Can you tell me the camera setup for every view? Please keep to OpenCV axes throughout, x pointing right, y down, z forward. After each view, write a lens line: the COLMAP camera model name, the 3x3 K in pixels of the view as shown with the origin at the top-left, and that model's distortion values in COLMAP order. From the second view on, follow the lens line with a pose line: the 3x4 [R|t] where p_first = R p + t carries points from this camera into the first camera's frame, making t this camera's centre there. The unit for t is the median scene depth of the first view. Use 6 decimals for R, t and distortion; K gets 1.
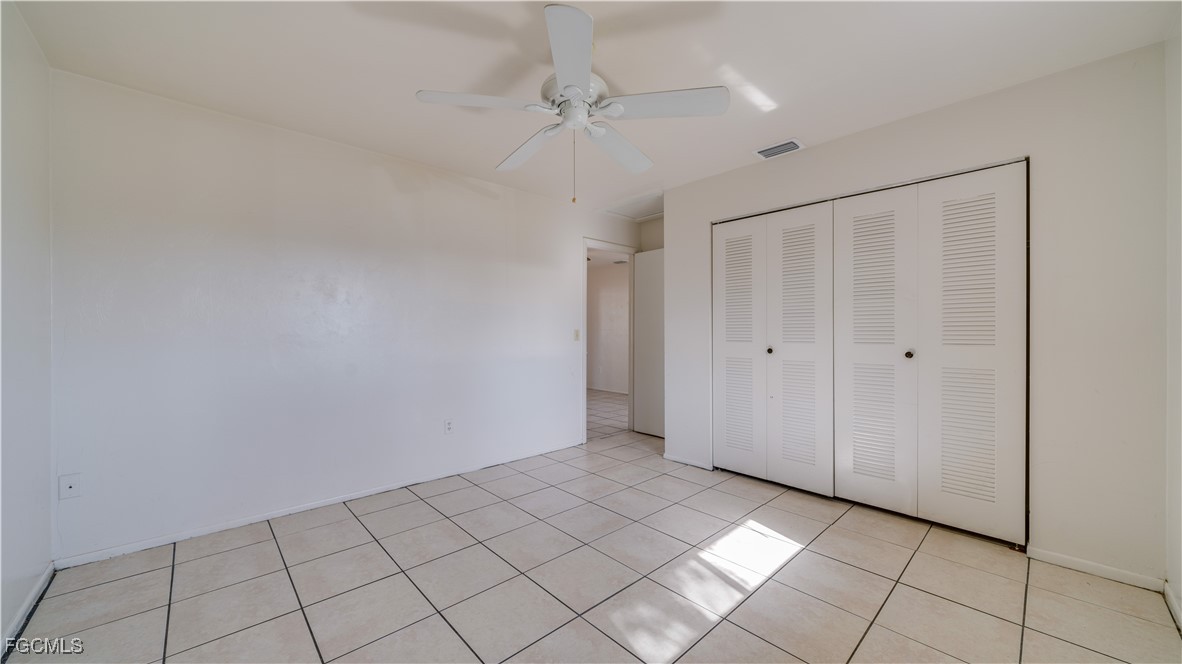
lens RADIAL K [[438.6, 0, 594.1], [0, 438.6, 333.8], [0, 0, 1]] dist [-0.007022, -0.000349]
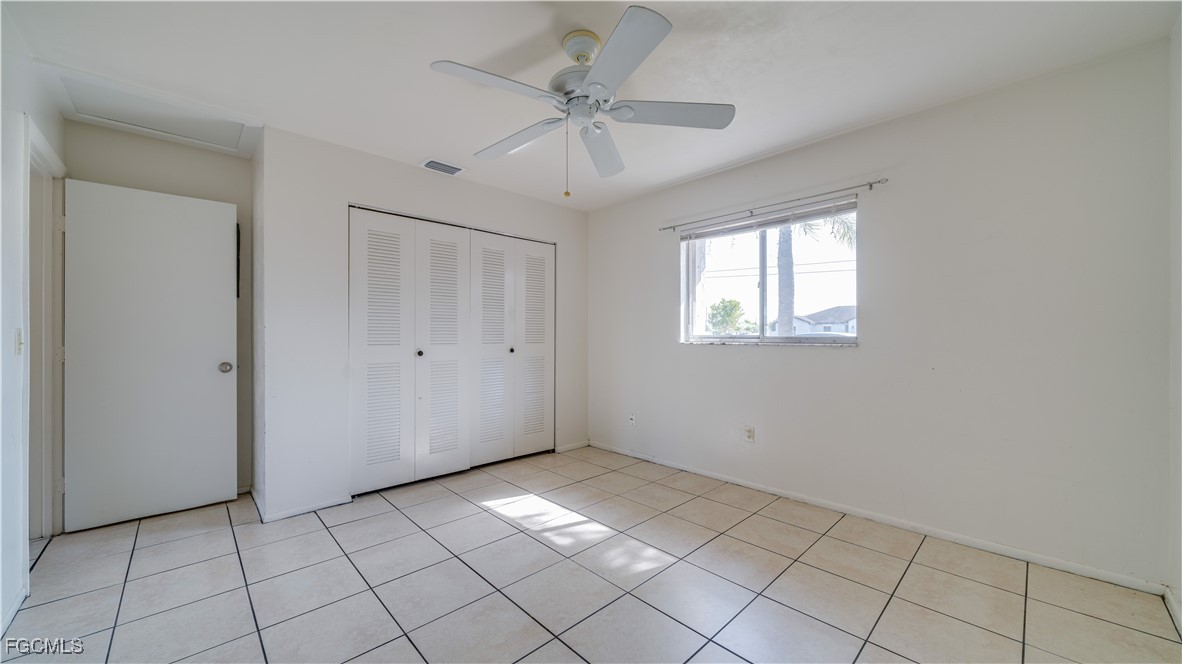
lens RADIAL K [[438.6, 0, 593.1], [0, 438.6, 334.3], [0, 0, 1]] dist [-0.007022, -0.000349]
pose [[-0.033715, 0.000862, 0.999431, -0.669805], [0.003284, 0.999994, -0.000751, -0.004313], [-0.999426, 0.003257, -0.033718, 0.656625]]
